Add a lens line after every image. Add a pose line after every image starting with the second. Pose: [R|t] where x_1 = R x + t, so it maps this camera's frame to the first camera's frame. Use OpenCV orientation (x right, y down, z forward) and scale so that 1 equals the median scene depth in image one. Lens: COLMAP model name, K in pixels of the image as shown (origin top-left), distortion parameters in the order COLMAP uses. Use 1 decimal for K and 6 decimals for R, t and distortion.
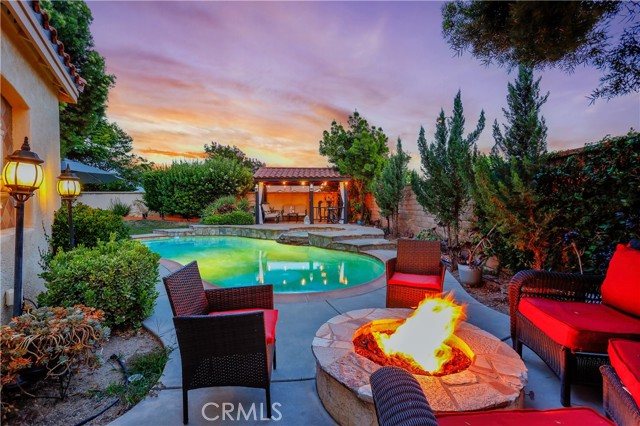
lens RADIAL K [[292.1, 0, 318.5], [0, 292.1, 211.9], [0, 0, 1]] dist [0.001359, 0.000846]
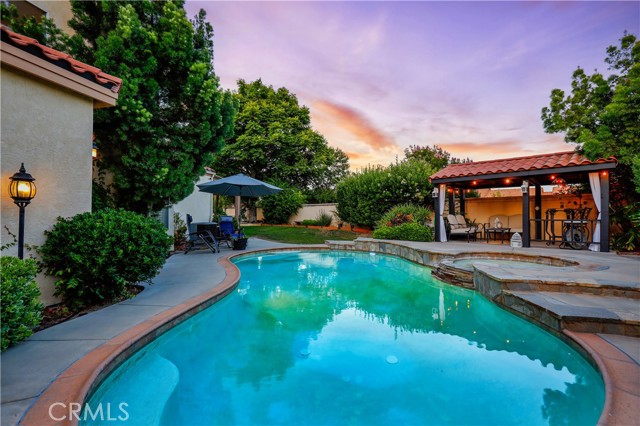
lens RADIAL K [[292.1, 0, 321.5], [0, 292.1, 208.5], [0, 0, 1]] dist [0.001359, 0.000846]
pose [[0.704024, -0.014960, -0.710019, 0.105065], [-0.020514, 0.998932, -0.041389, -0.004931], [0.709880, 0.043704, 0.702966, 0.258784]]
